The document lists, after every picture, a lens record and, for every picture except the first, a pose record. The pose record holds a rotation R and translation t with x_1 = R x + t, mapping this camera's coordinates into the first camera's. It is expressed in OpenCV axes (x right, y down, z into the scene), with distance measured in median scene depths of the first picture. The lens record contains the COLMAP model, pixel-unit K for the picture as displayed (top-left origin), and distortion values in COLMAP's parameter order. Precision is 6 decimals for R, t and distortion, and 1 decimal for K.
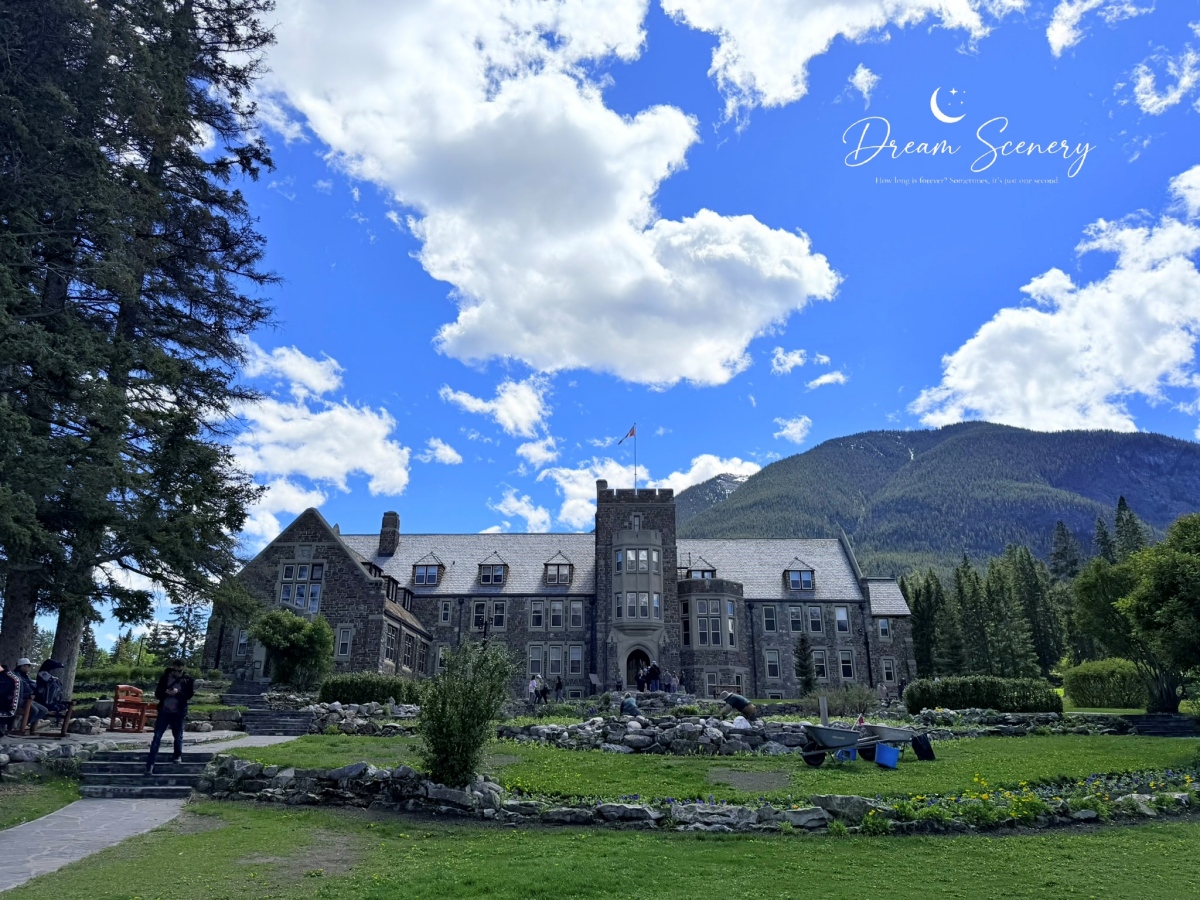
lens RADIAL K [[815.2, 0, 605.0], [0, 815.2, 447.7], [0, 0, 1]] dist [0.142423, -0.226166]
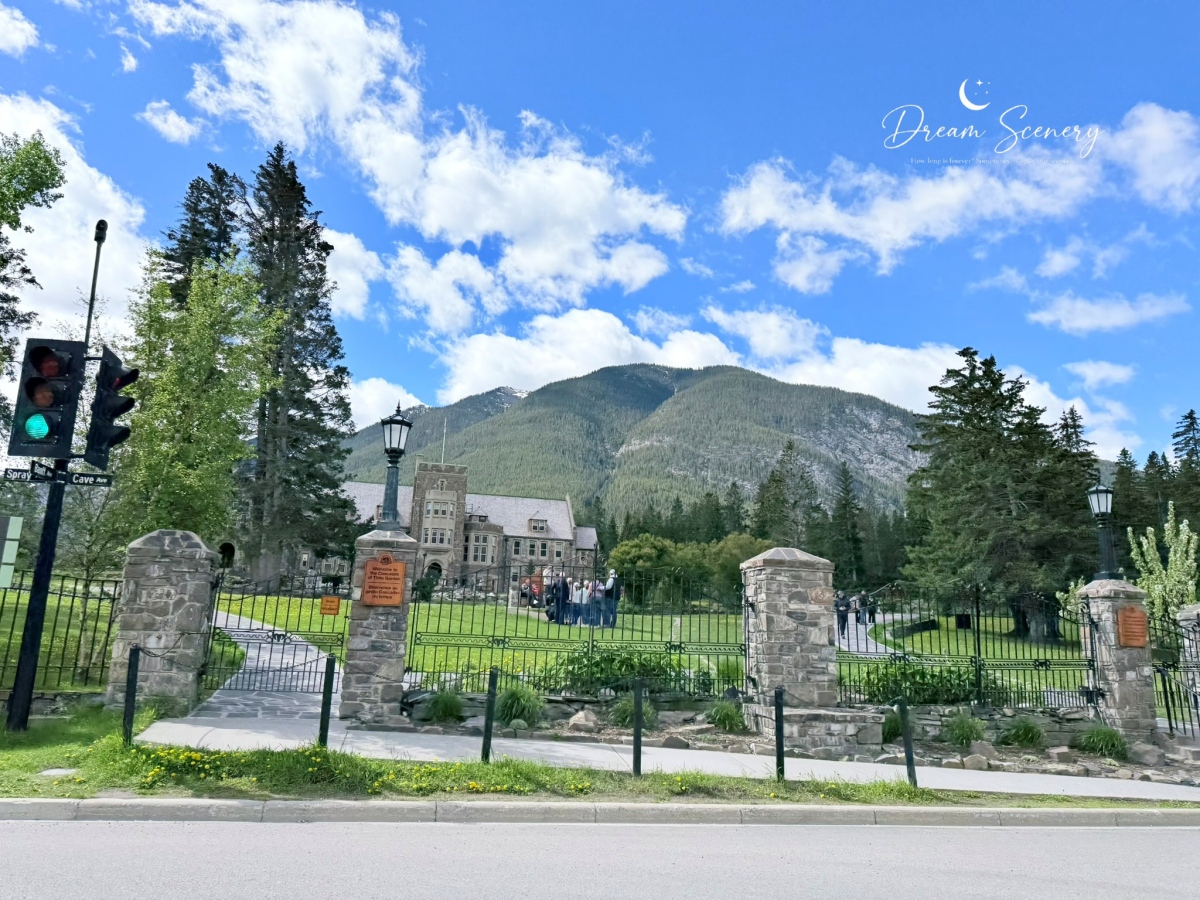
lens RADIAL K [[819.5, 0, 600.0], [0, 819.5, 450.0], [0, 0, 1]] dist [0.121732, -0.161399]
pose [[0.960043, 0.092059, 0.264279, -0.096921], [-0.121566, 0.987781, 0.097527, -0.172689], [-0.252071, -0.125757, 0.959503, -0.619707]]
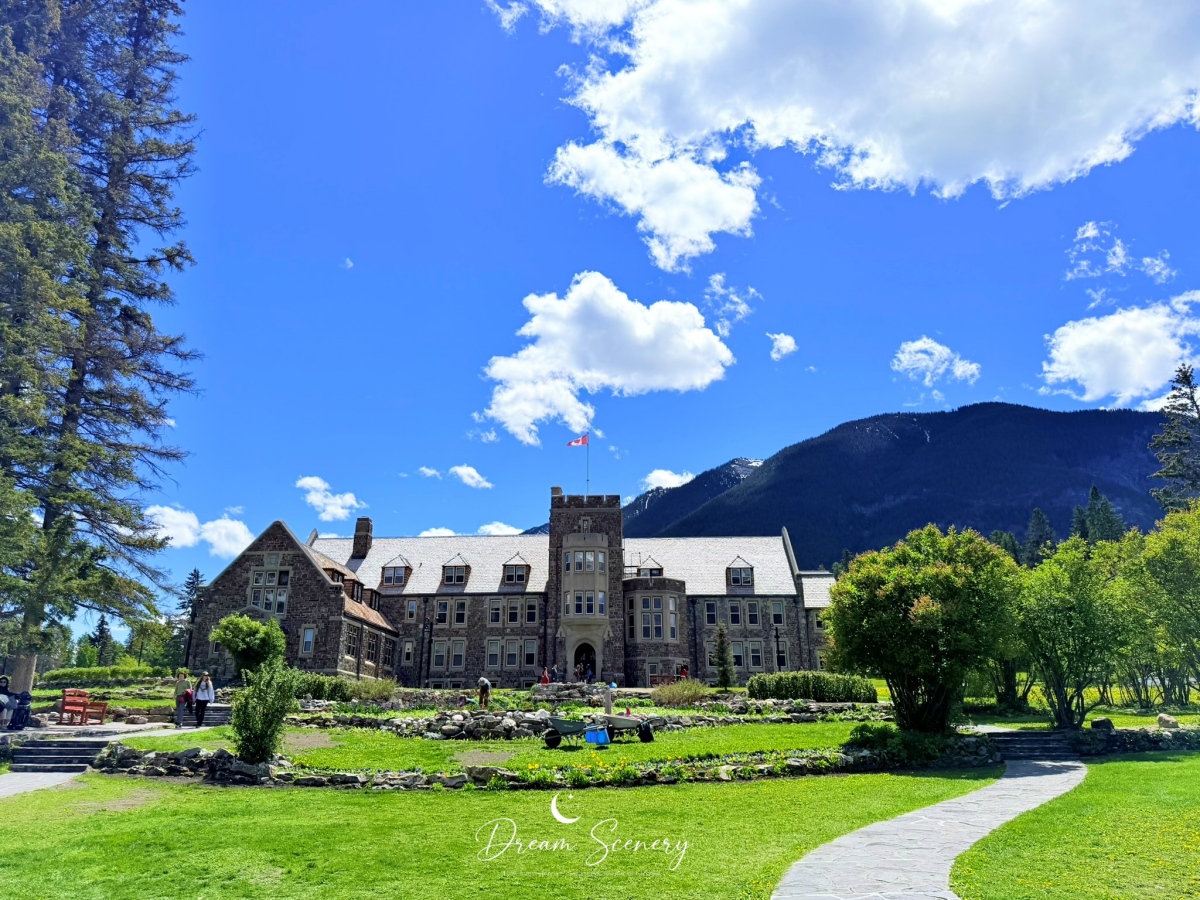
lens RADIAL K [[819.5, 0, 600.0], [0, 819.5, 450.0], [0, 0, 1]] dist [0.121732, -0.161399]
pose [[0.999602, -0.013417, -0.024800, 0.087045], [0.013918, 0.999699, 0.020179, -0.031137], [0.024522, -0.020517, 0.999489, -0.084023]]
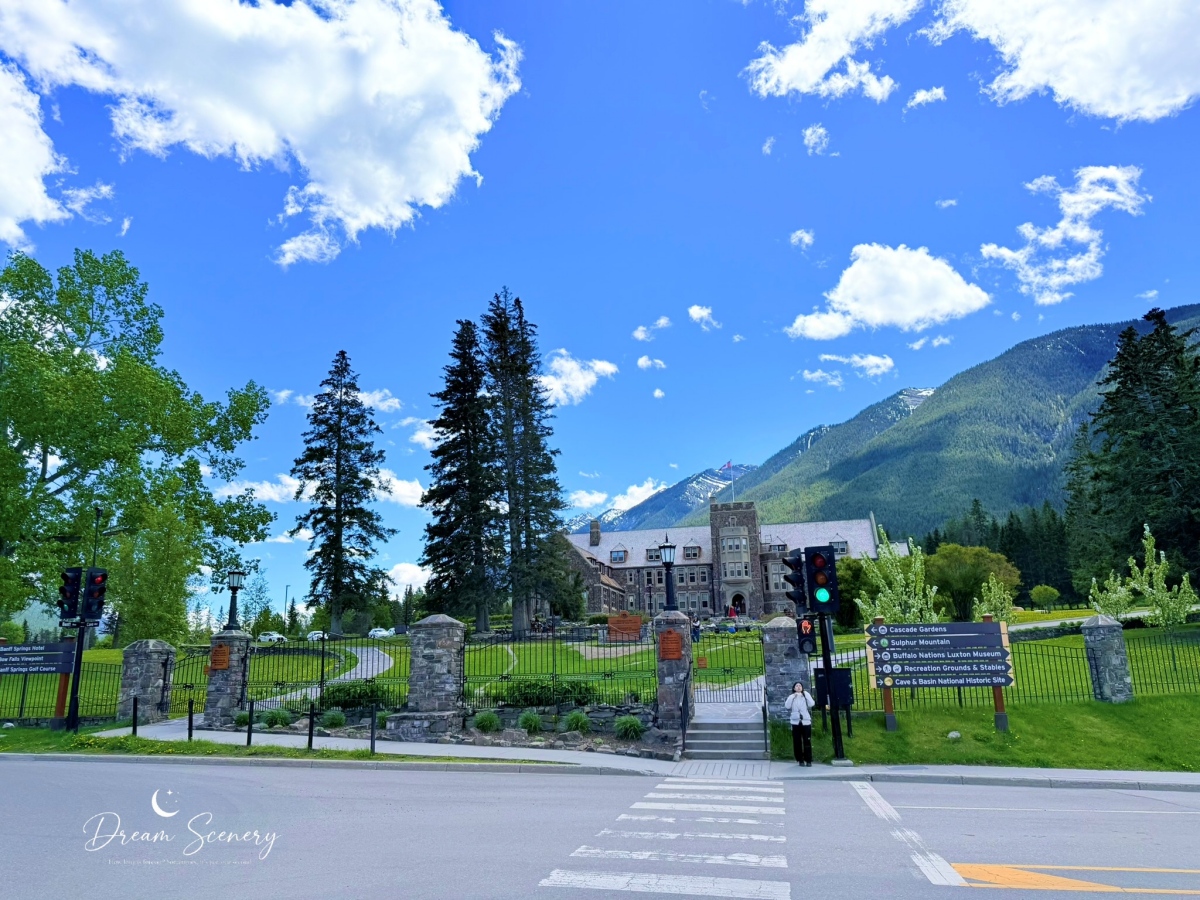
lens RADIAL K [[819.5, 0, 600.0], [0, 819.5, 450.0], [0, 0, 1]] dist [0.121732, -0.161399]
pose [[0.972476, -0.083149, -0.217663, 0.158538], [0.101594, 0.991999, 0.074949, -0.221626], [0.209689, -0.094999, 0.973142, -0.751216]]
